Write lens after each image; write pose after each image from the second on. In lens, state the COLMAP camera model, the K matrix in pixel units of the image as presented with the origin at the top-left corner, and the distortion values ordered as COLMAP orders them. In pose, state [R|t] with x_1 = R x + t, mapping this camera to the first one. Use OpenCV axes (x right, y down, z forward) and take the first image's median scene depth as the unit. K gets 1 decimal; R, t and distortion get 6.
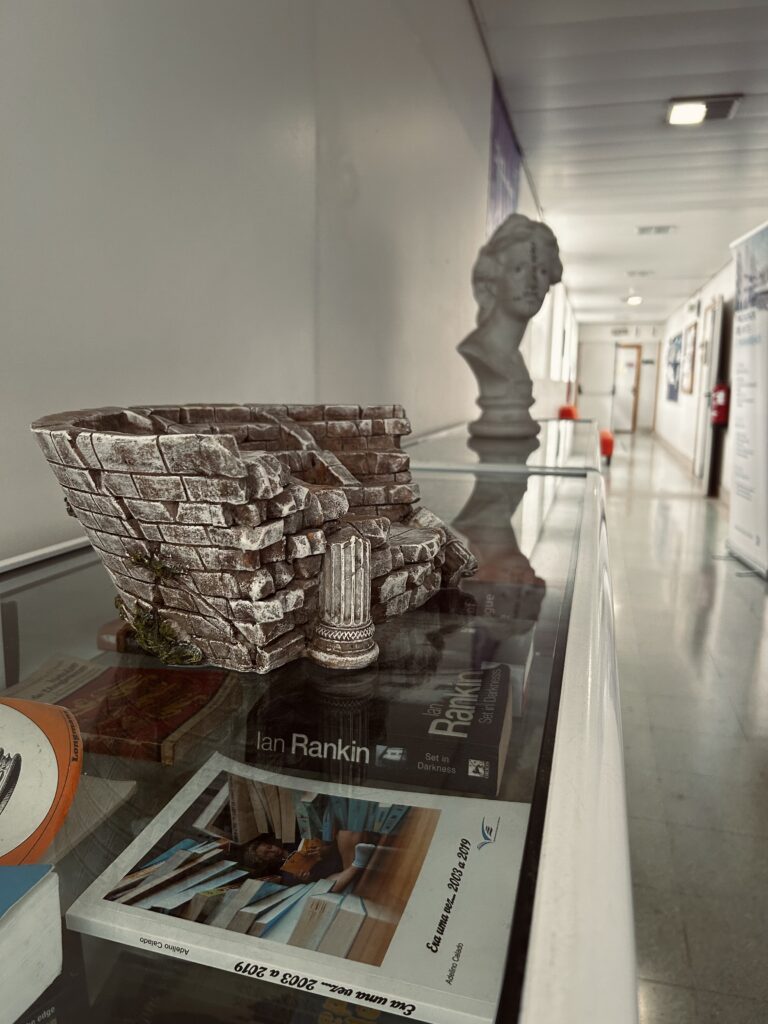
lens RADIAL K [[779.5, 0, 381.4], [0, 779.5, 511.2], [0, 0, 1]] dist [-0.005507, -0.009403]
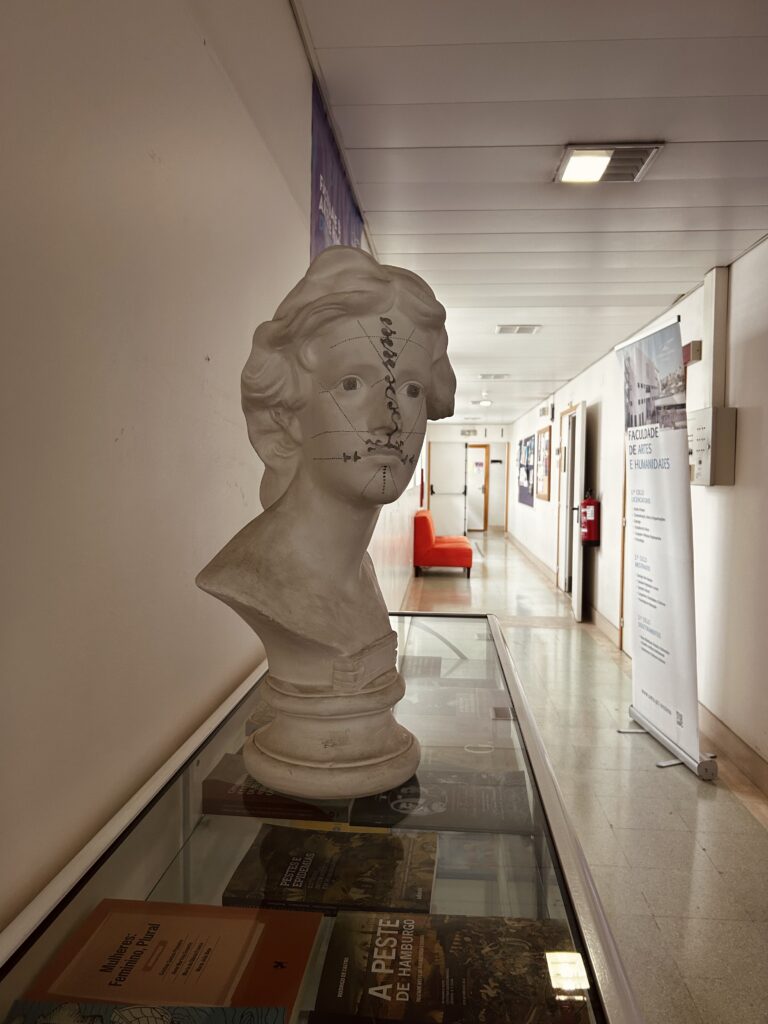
lens RADIAL K [[779.5, 0, 383.9], [0, 779.5, 511.1], [0, 0, 1]] dist [-0.005507, -0.009403]
pose [[0.981823, -0.012366, 0.189396, 0.049323], [0.034391, 0.992948, -0.113452, -0.085114], [-0.186658, 0.117903, 0.975324, 0.261951]]
